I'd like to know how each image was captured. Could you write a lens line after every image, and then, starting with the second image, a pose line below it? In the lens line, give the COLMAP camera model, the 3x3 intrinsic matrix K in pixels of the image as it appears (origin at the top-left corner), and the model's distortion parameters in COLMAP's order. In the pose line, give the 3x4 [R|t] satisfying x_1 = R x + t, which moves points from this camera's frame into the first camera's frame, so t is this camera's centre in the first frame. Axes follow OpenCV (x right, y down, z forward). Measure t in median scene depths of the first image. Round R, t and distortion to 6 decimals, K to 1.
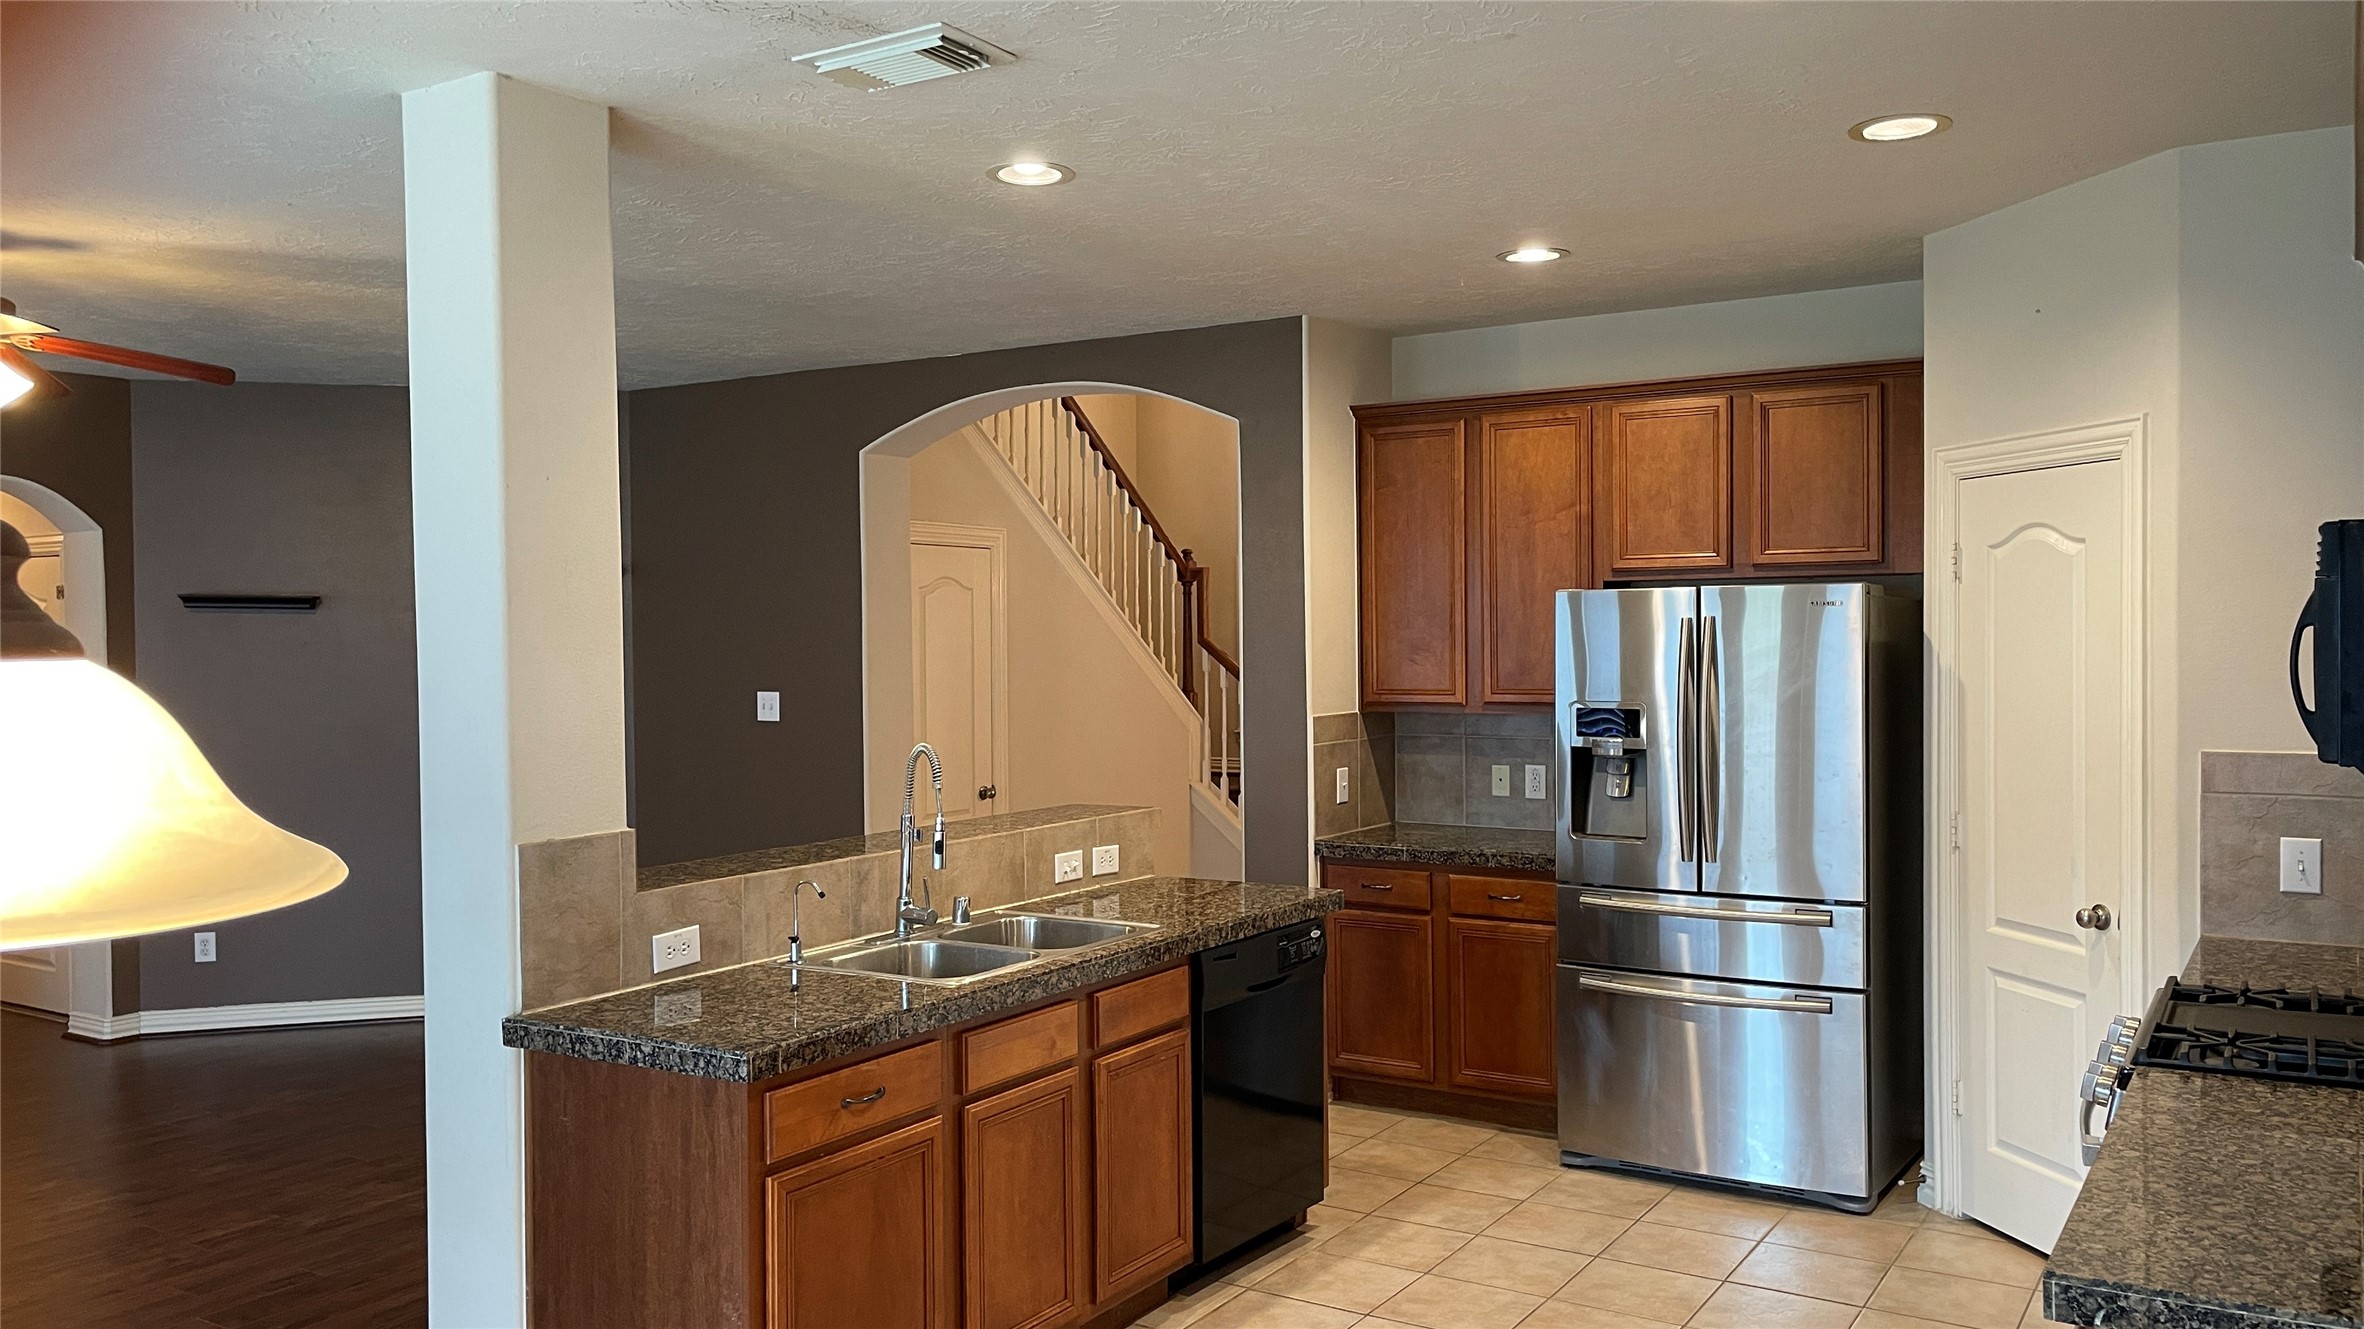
lens RADIAL K [[1783.4, 0, 1201.7], [0, 1783.4, 674.3], [0, 0, 1]] dist [0.086455, -0.106406]
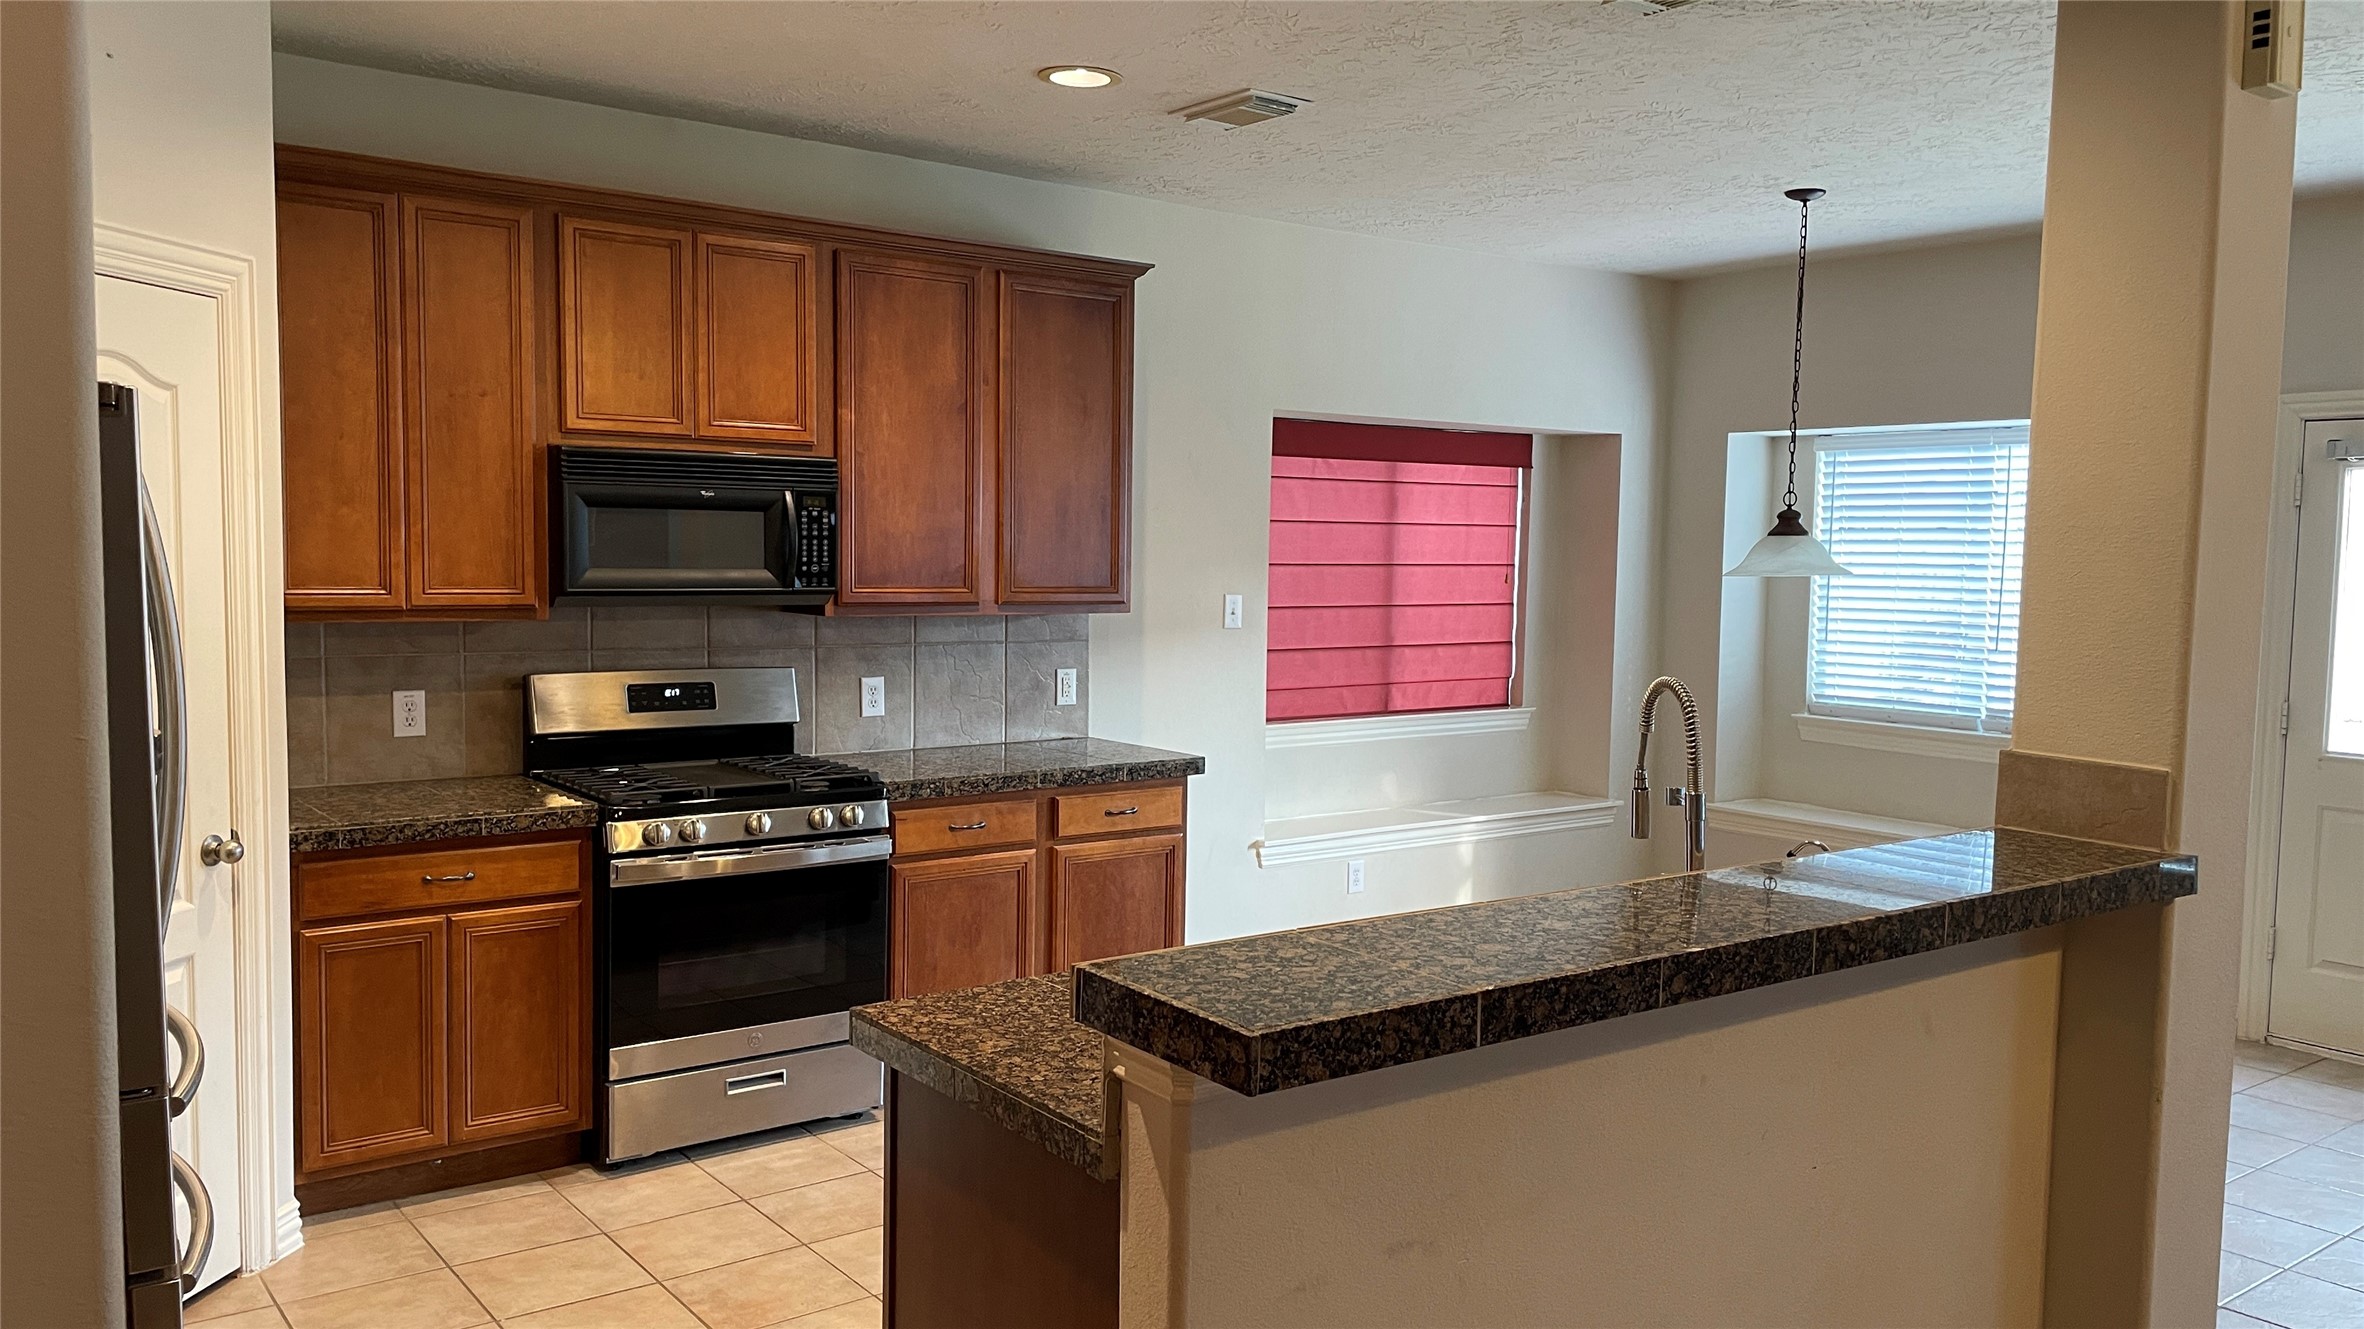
lens RADIAL K [[1783.4, 0, 1201.7], [0, 1783.4, 674.3], [0, 0, 1]] dist [0.086455, -0.106406]
pose [[-0.937018, -0.034871, 0.347536, -0.190706], [-0.001826, 0.995479, 0.094962, -0.023068], [-0.349277, 0.088347, -0.932846, 1.433197]]
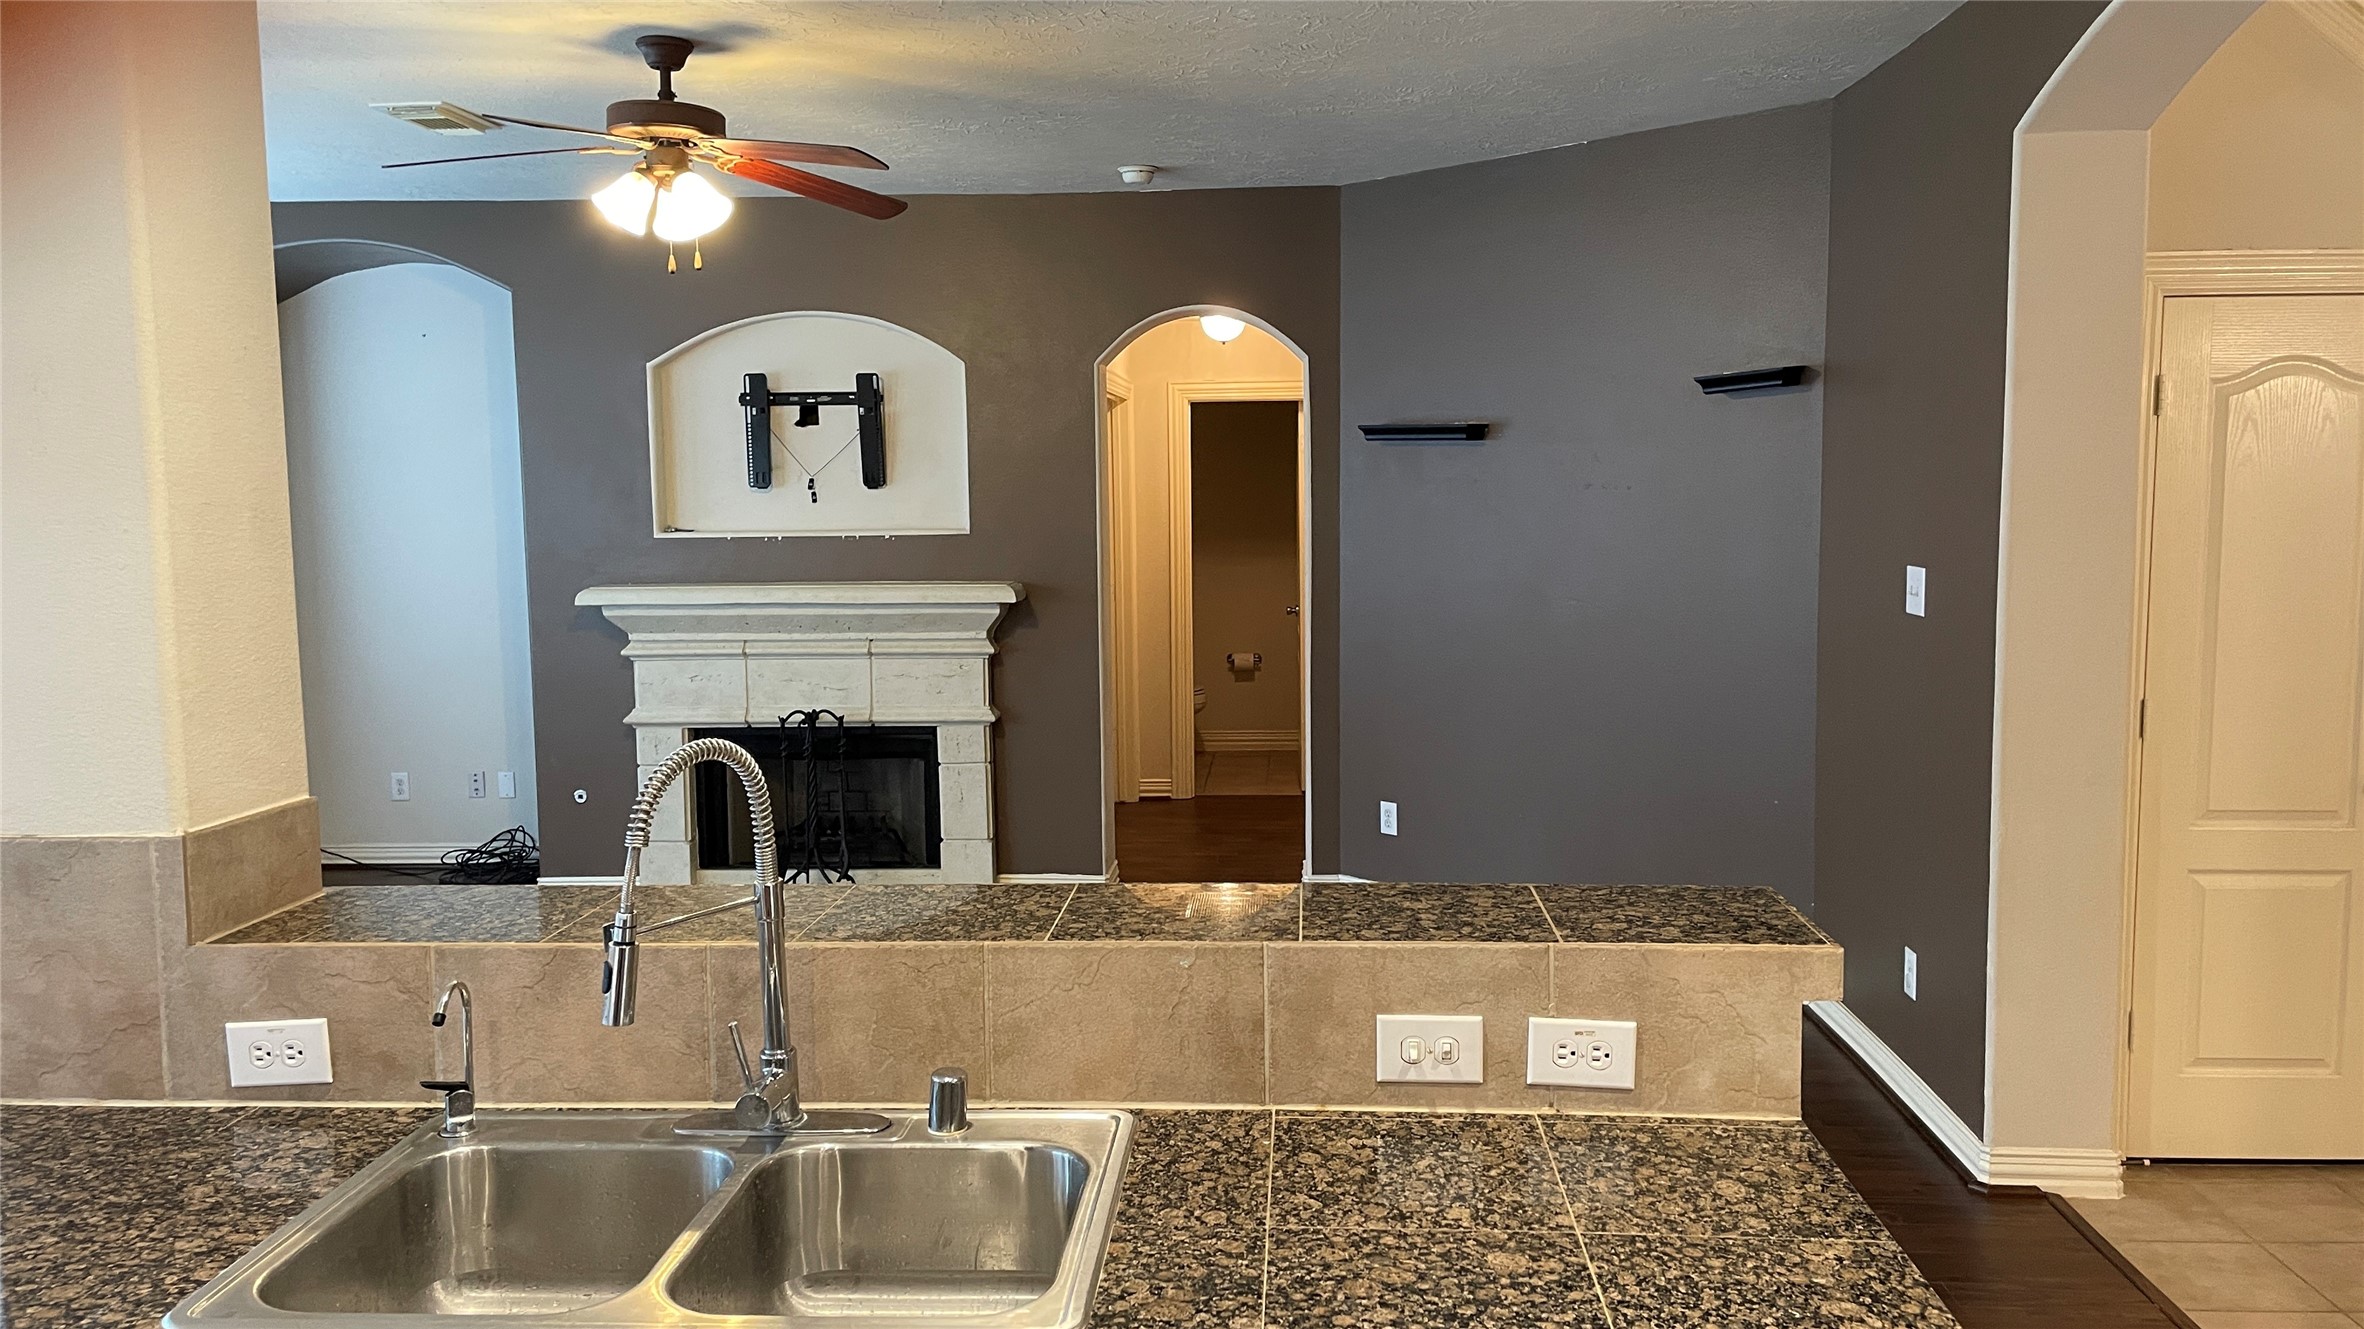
lens RADIAL K [[1783.4, 0, 1201.7], [0, 1783.4, 674.3], [0, 0, 1]] dist [0.086455, -0.106406]
pose [[0.485797, 0.102769, -0.868009, 0.256244], [-0.014572, 0.993878, 0.109516, -0.025734], [0.873950, -0.040554, 0.484320, 0.745876]]
